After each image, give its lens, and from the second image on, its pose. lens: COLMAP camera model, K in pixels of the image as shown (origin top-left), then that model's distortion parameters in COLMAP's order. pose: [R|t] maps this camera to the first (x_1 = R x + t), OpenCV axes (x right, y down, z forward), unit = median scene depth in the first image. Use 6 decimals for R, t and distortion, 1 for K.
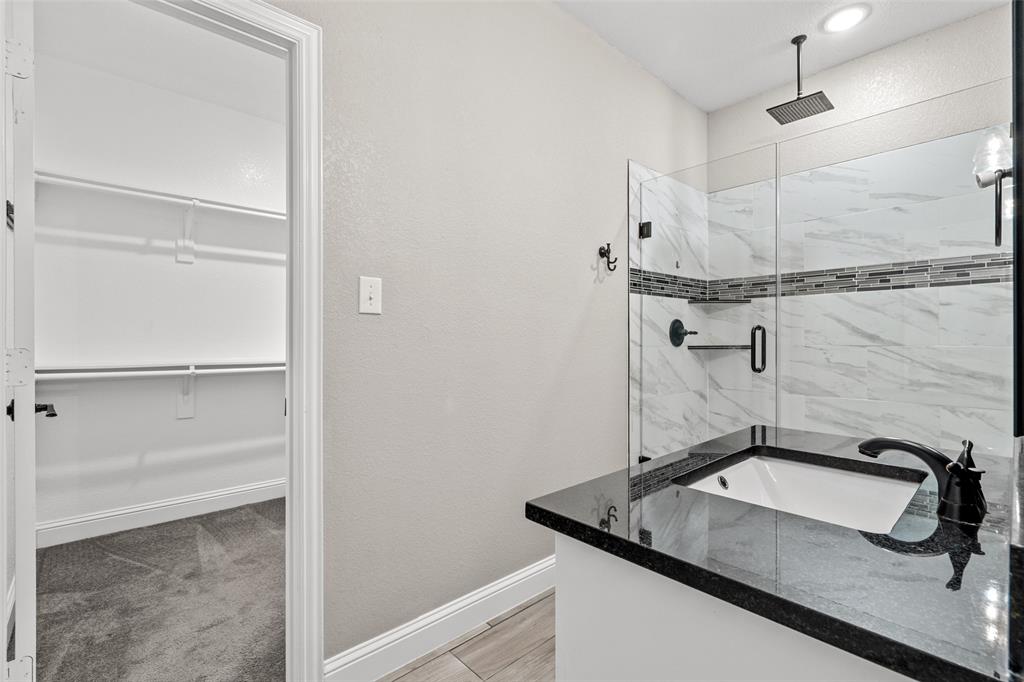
lens RADIAL K [[465.3, 0, 510.7], [0, 465.3, 340.0], [0, 0, 1]] dist [-0.007823, 0.002094]
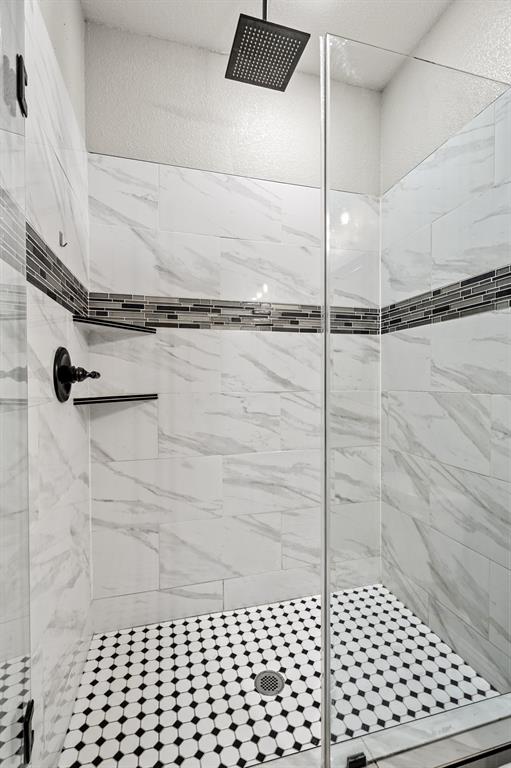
lens RADIAL K [[349.0, 0, 248.7], [0, 349.0, 384.4], [0, 0, 1]] dist [-0.007823, 0.002094]
pose [[0.464749, -0.010403, 0.885381, 0.133770], [0.002037, 0.999941, 0.010680, -0.009692], [-0.885440, -0.003160, 0.464743, 0.736091]]
